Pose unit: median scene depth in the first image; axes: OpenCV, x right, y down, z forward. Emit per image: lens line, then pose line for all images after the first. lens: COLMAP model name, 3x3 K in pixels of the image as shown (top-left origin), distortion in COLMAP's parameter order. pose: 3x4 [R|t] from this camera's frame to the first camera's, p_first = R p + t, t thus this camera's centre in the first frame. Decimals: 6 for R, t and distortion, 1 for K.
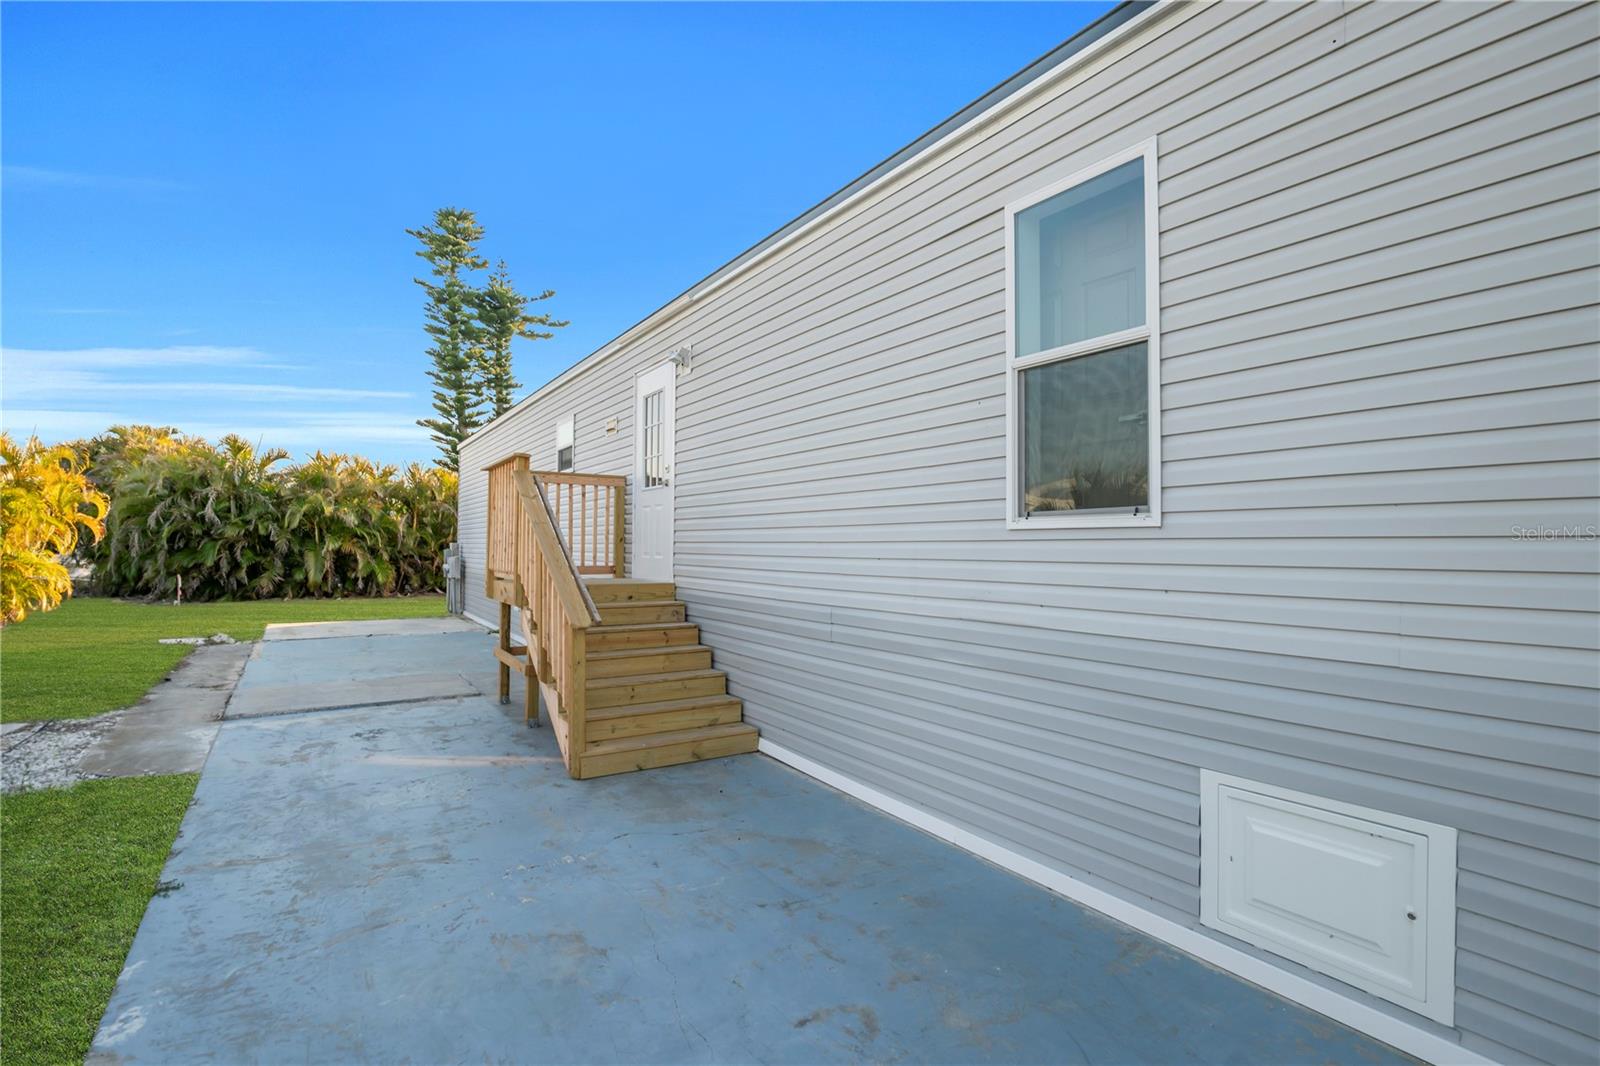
lens RADIAL K [[780.6, 0, 812.0], [0, 780.6, 541.2], [0, 0, 1]] dist [-0.046073, 0.012230]
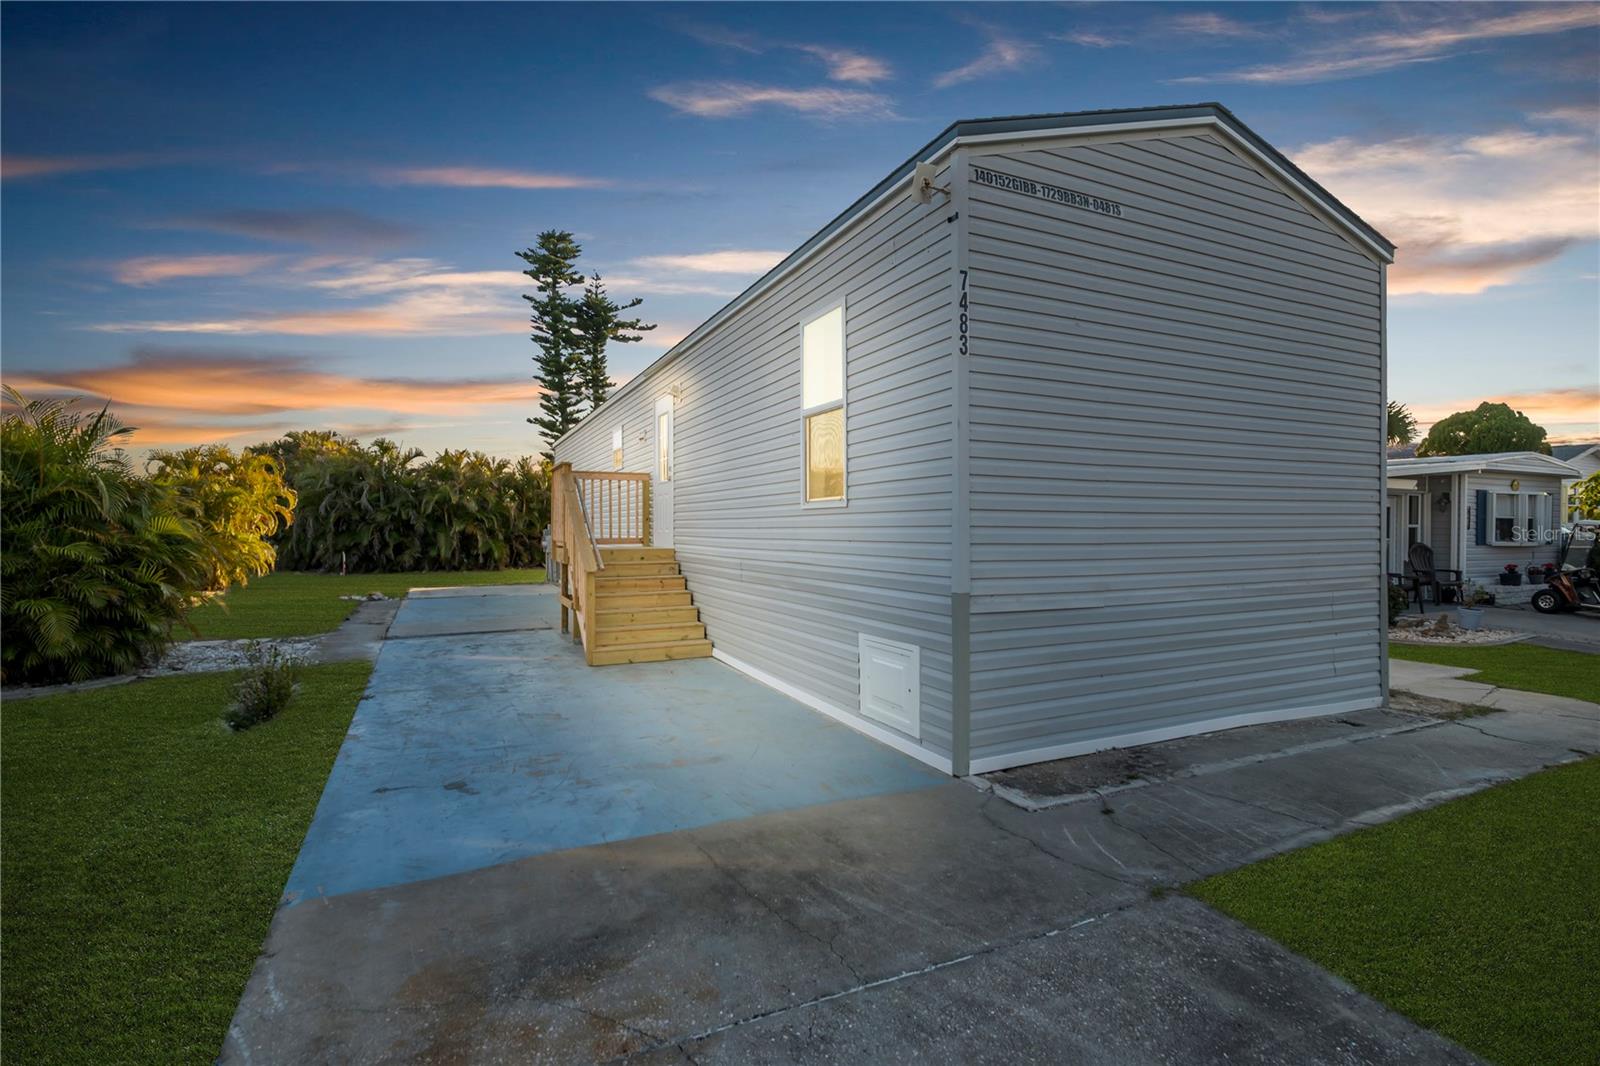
lens RADIAL K [[780.6, 0, 812.0], [0, 780.6, 541.2], [0, 0, 1]] dist [-0.046073, 0.012230]
pose [[0.990801, -0.006054, -0.135189, 0.094161], [0.009431, 0.999659, 0.024360, 0.002663], [0.134996, -0.025411, 0.990520, -0.135739]]
